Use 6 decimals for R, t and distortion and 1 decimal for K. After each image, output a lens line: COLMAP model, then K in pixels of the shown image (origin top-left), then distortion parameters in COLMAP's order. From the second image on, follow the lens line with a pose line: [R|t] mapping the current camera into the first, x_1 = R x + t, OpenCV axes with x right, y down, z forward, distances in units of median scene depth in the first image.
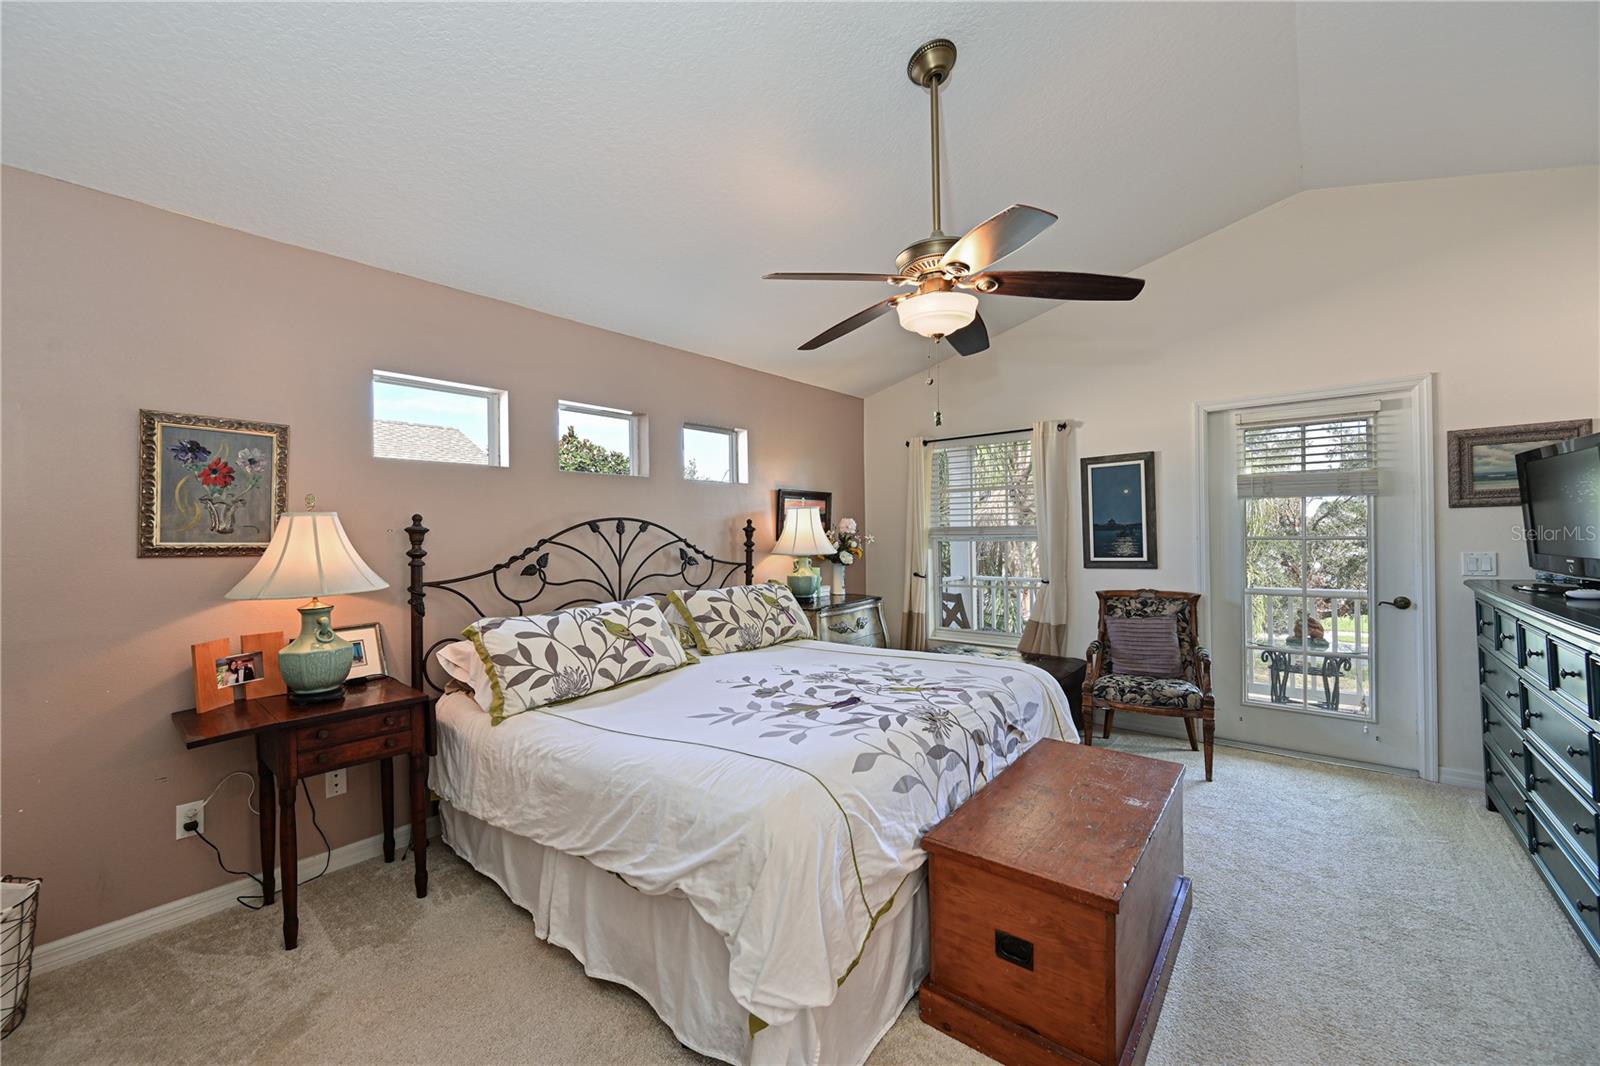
lens RADIAL K [[633.4, 0, 806.9], [0, 633.4, 532.4], [0, 0, 1]] dist [-0.001047, 0.000190]
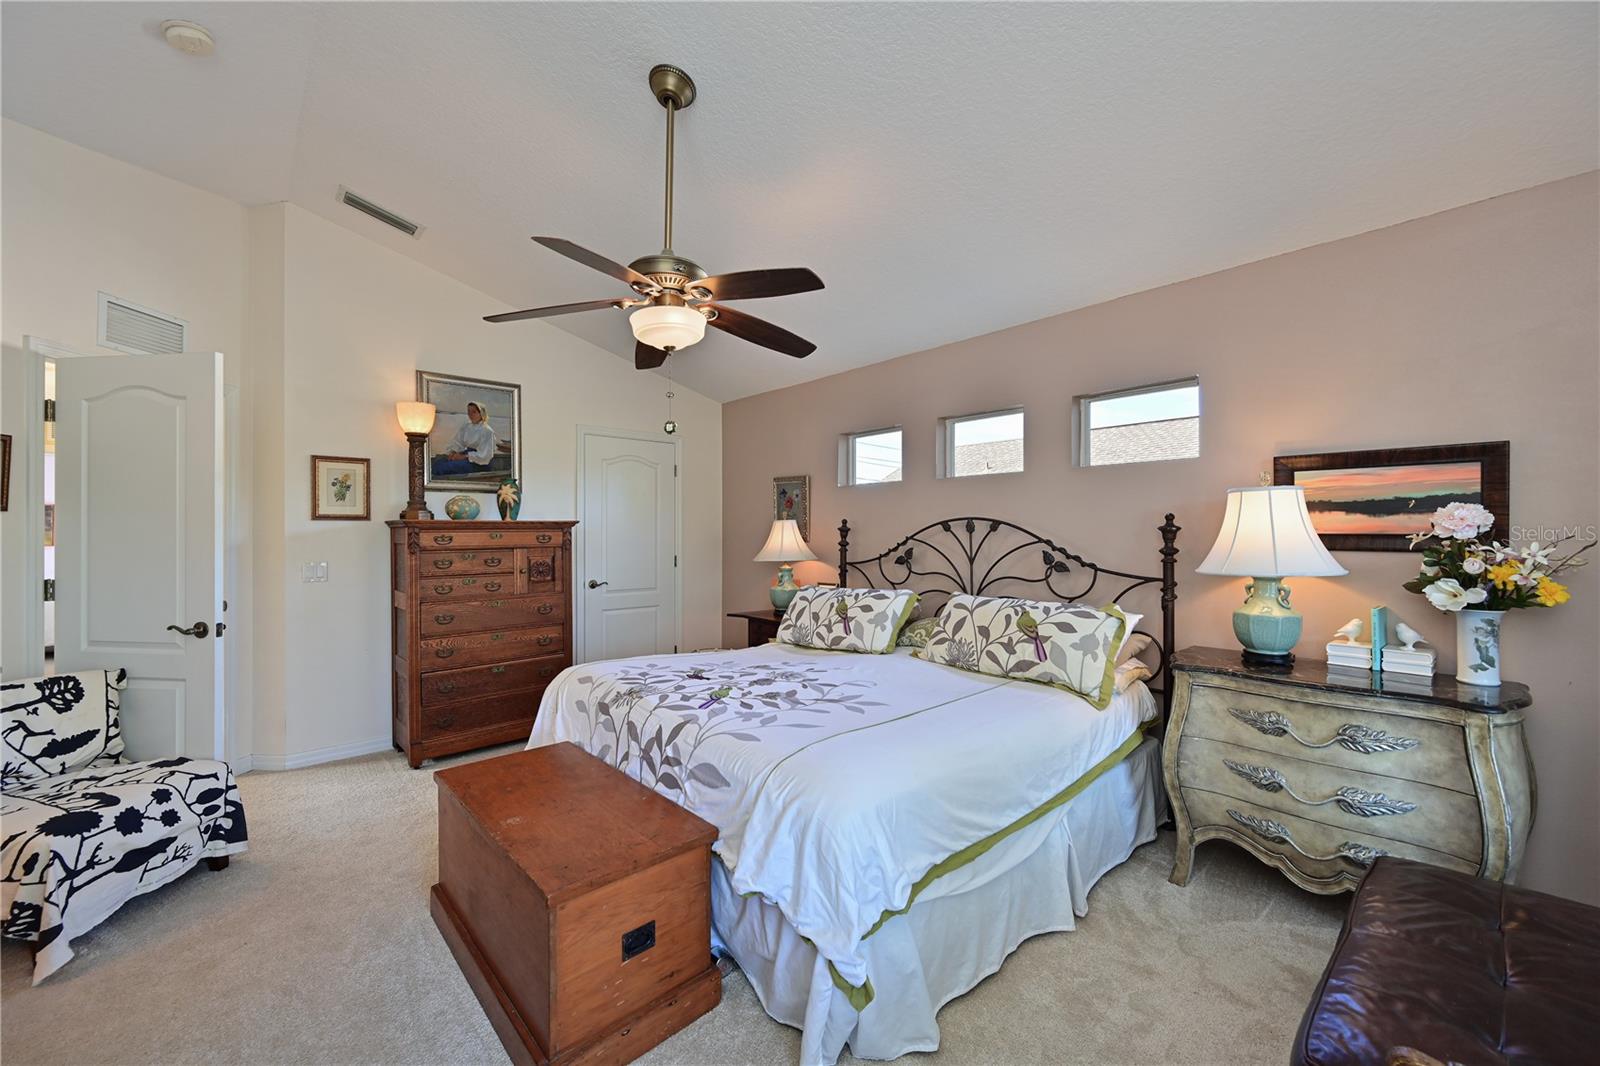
lens RADIAL K [[633.4, 0, 806.9], [0, 633.4, 532.4], [0, 0, 1]] dist [-0.001047, 0.000190]
pose [[-0.155412, 0.008734, -0.987811, 0.762008], [-0.003361, 0.999950, 0.009370, -0.007471], [0.987844, 0.004777, -0.155375, 0.891283]]
